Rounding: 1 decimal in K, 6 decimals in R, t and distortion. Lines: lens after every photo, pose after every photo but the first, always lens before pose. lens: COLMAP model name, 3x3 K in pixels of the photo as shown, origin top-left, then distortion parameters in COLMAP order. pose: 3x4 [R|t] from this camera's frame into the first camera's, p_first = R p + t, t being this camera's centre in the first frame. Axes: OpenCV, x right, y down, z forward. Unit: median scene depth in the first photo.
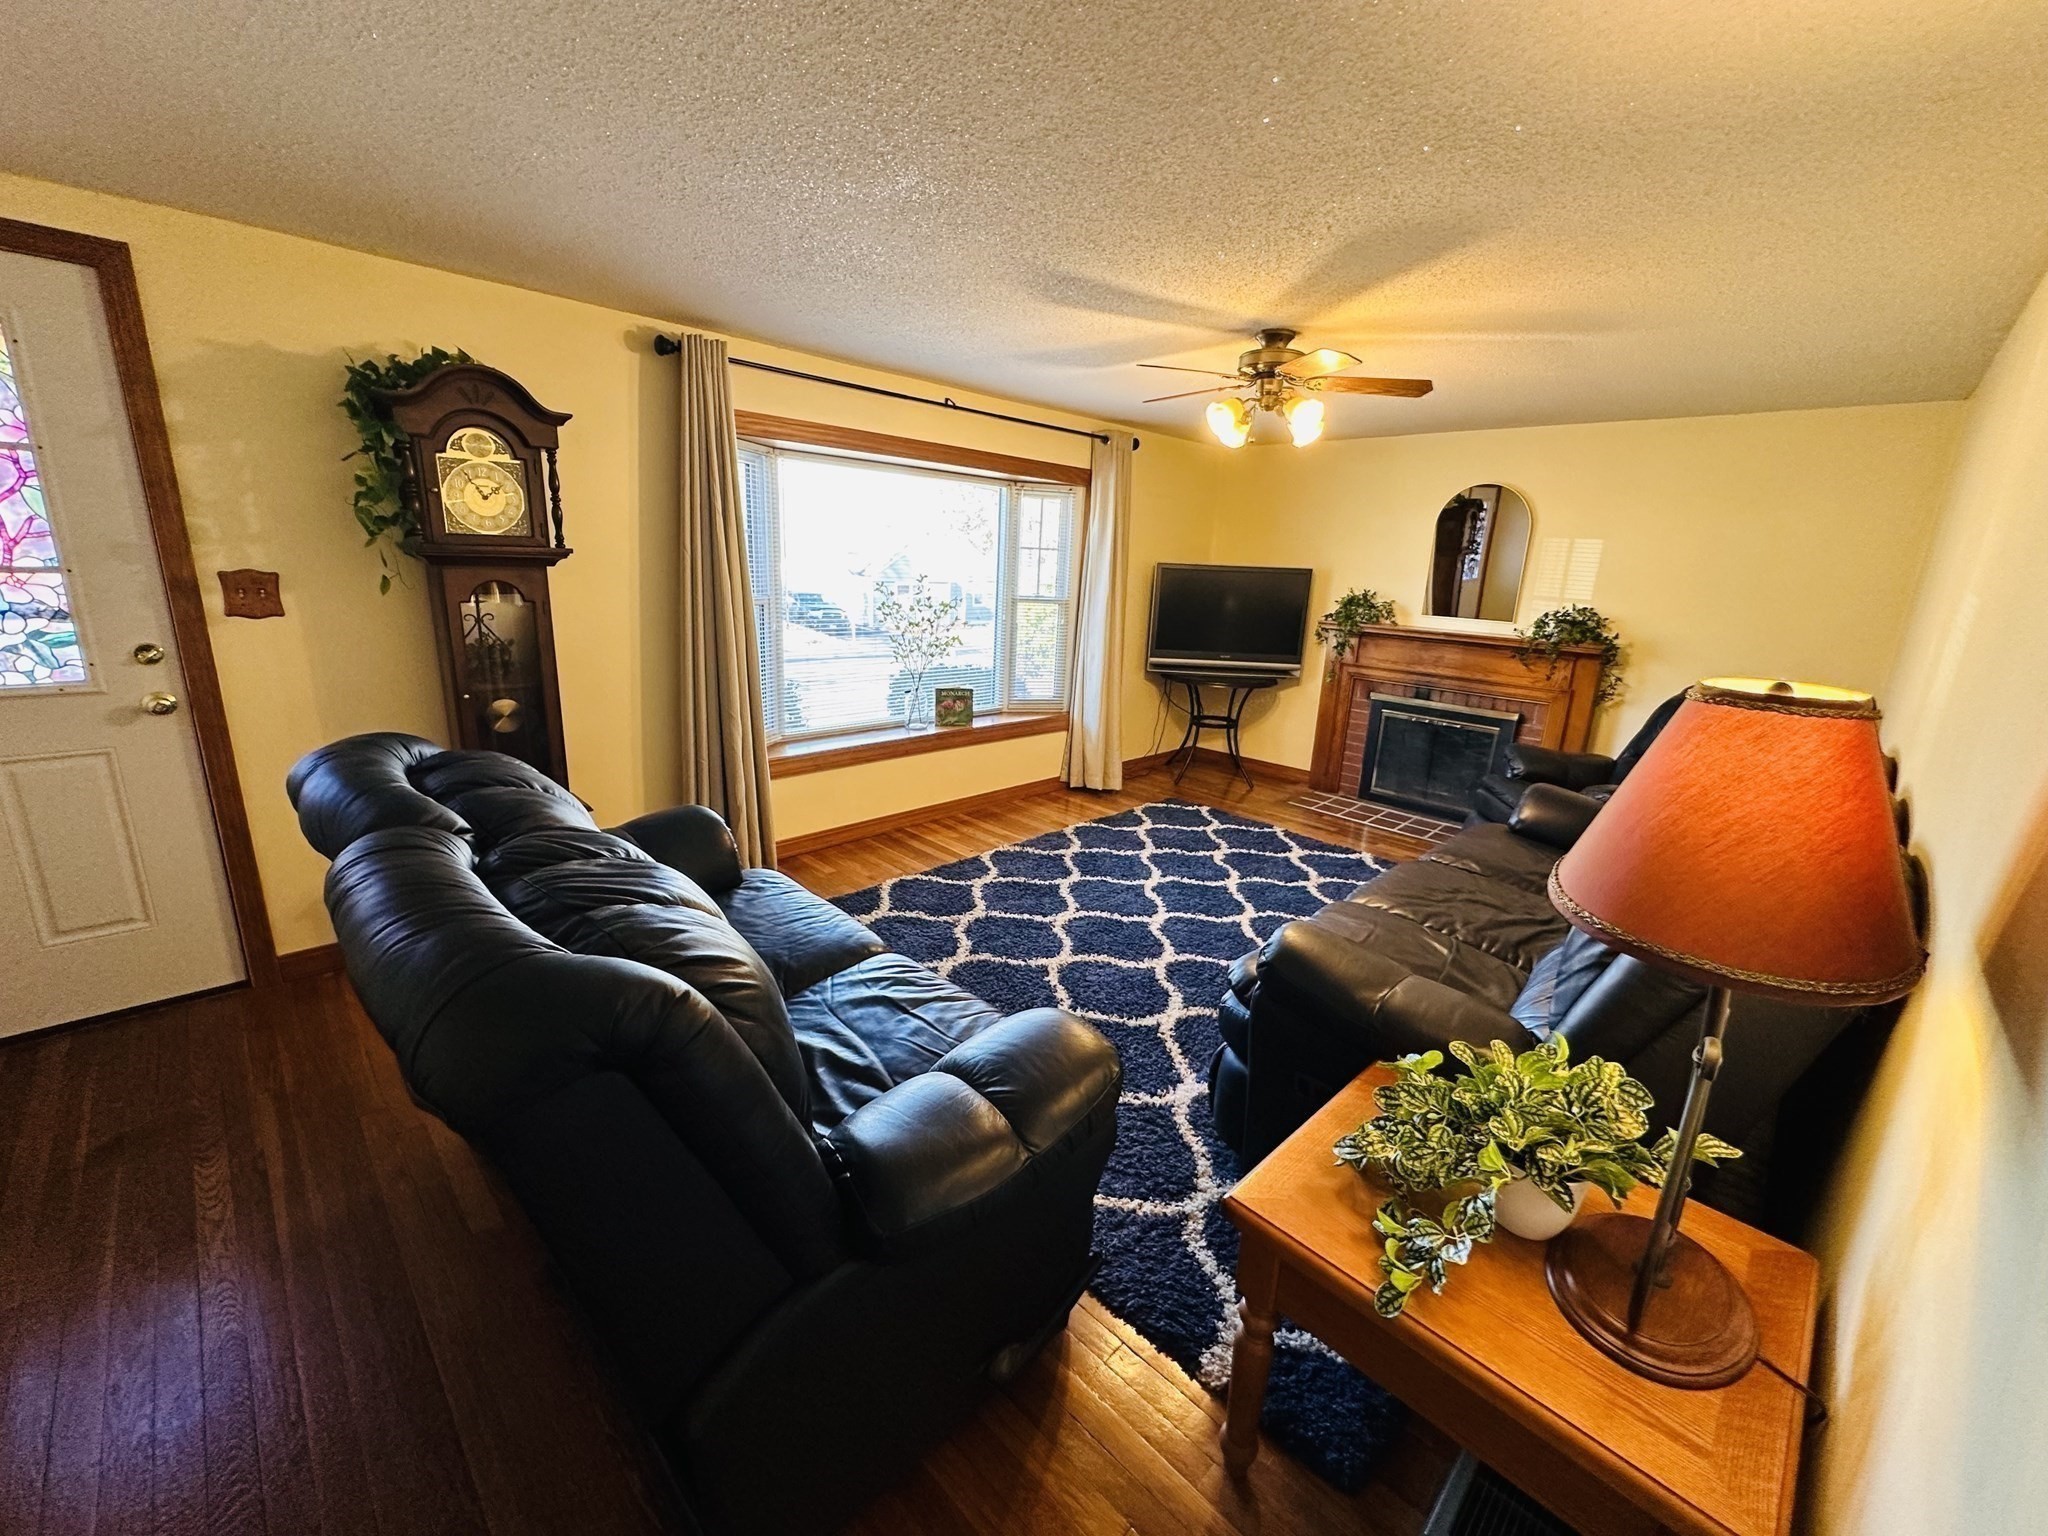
lens RADIAL K [[819.1, 0, 1019.0], [0, 819.1, 771.6], [0, 0, 1]] dist [-0.005429, 0.000802]
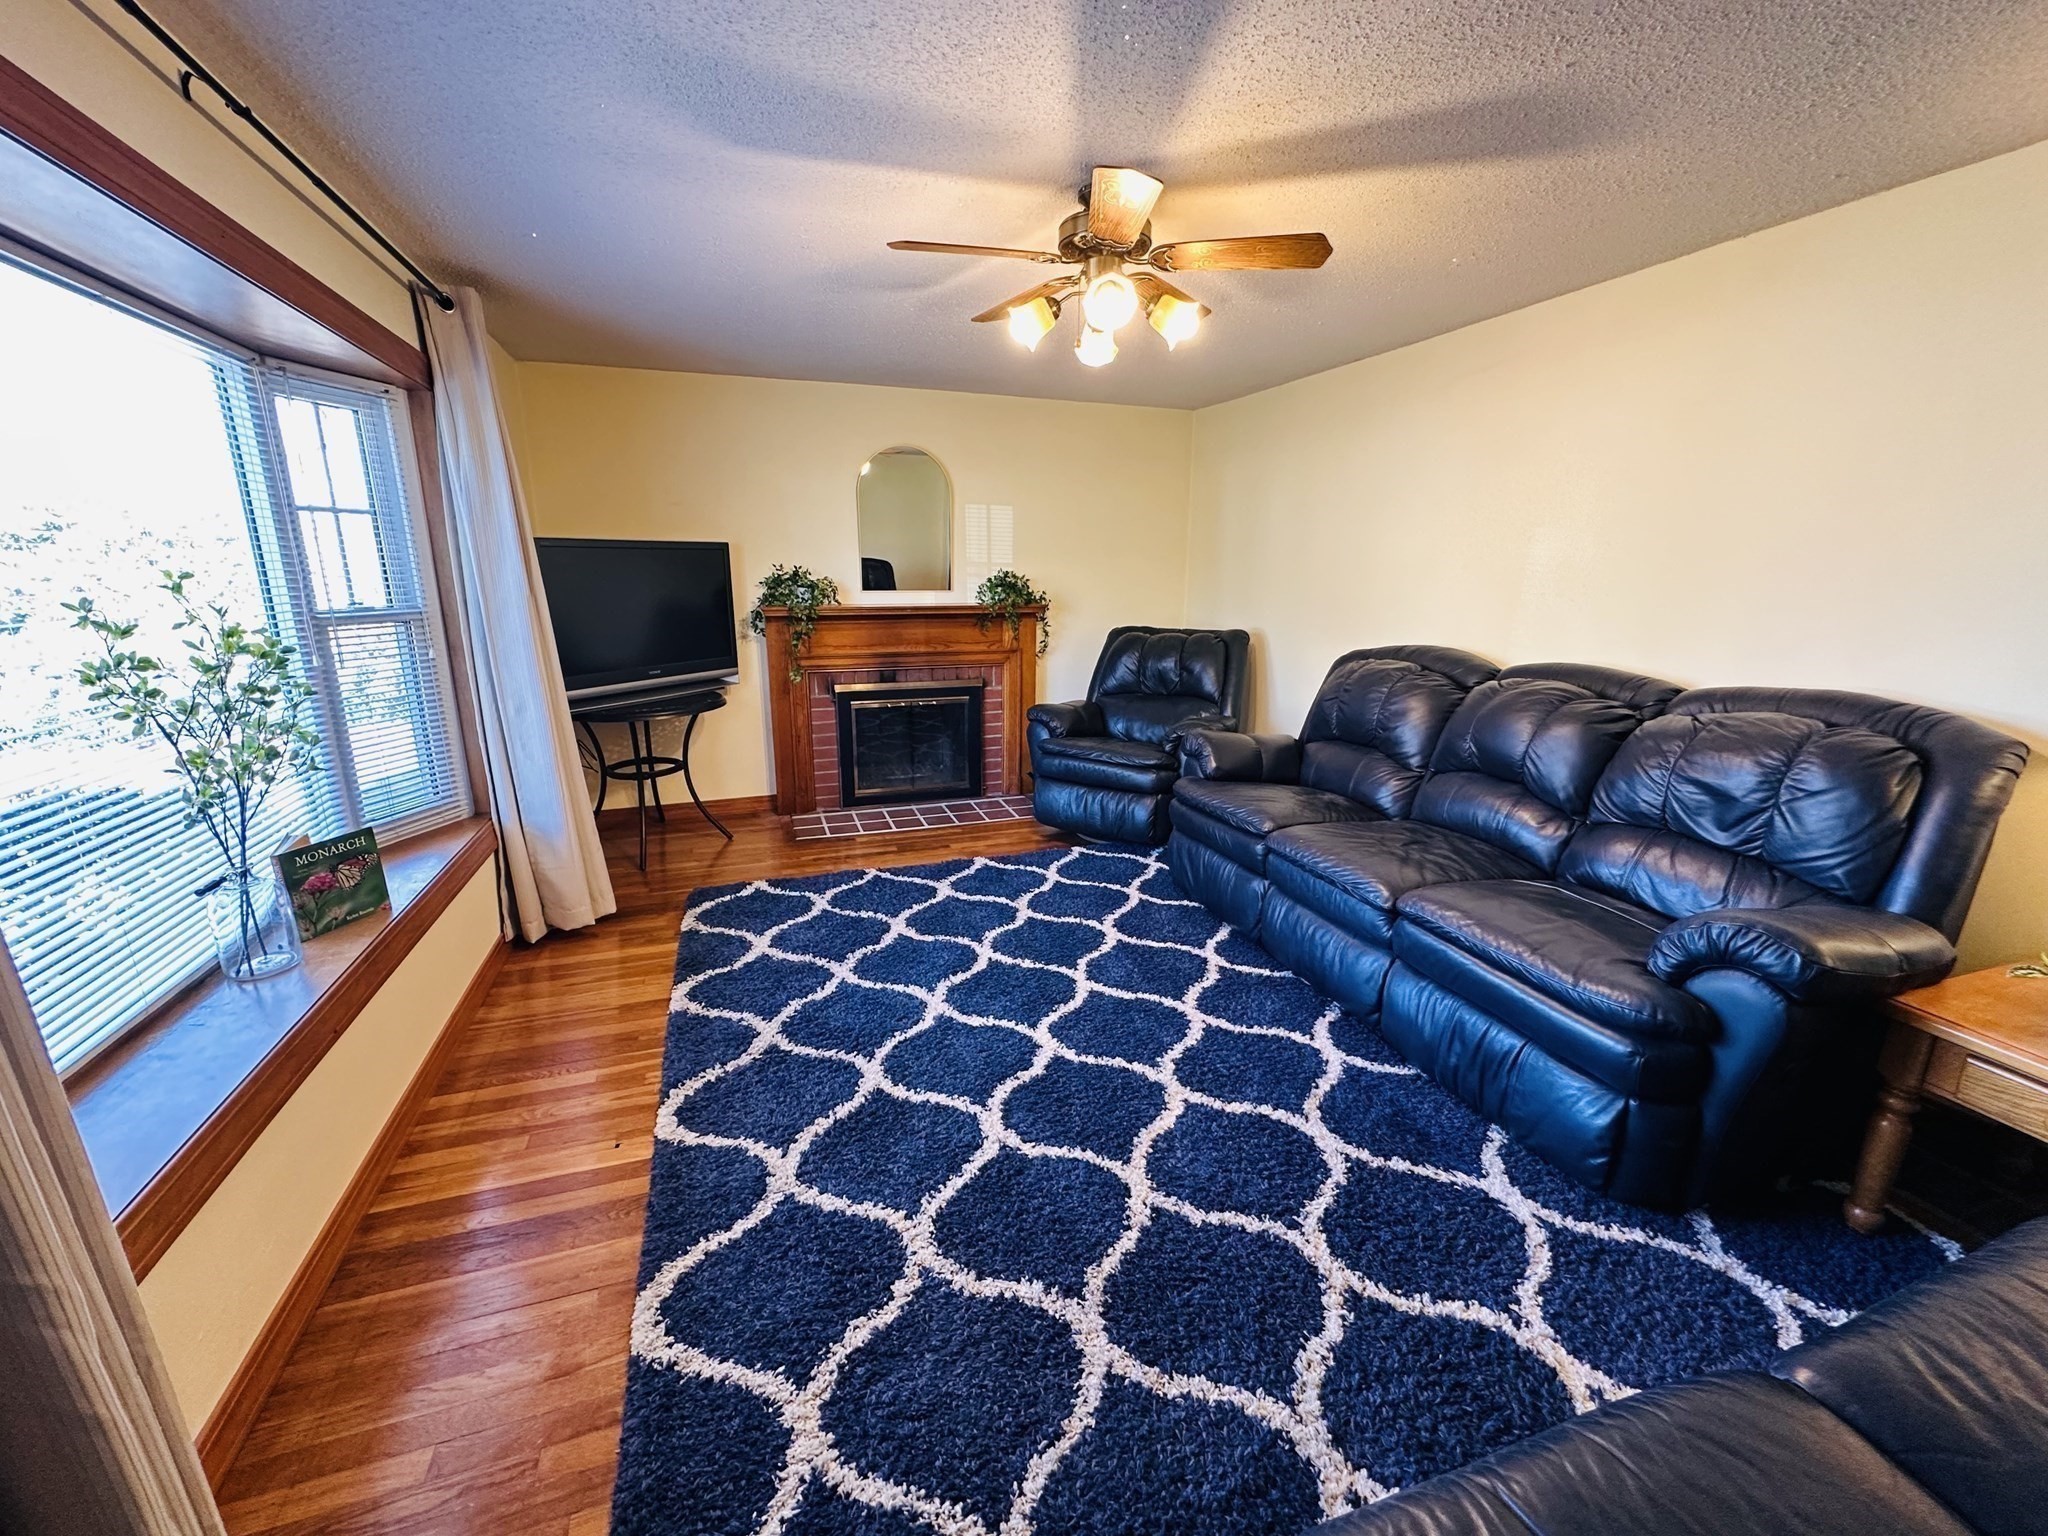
lens RADIAL K [[819.1, 0, 1029.8], [0, 819.1, 767.1], [0, 0, 1]] dist [-0.005429, 0.000802]
pose [[0.422619, -0.255540, 0.869536, -0.283264], [0.242272, 0.956366, 0.163307, -0.119669], [-0.873325, 0.141648, 0.466089, 0.493822]]
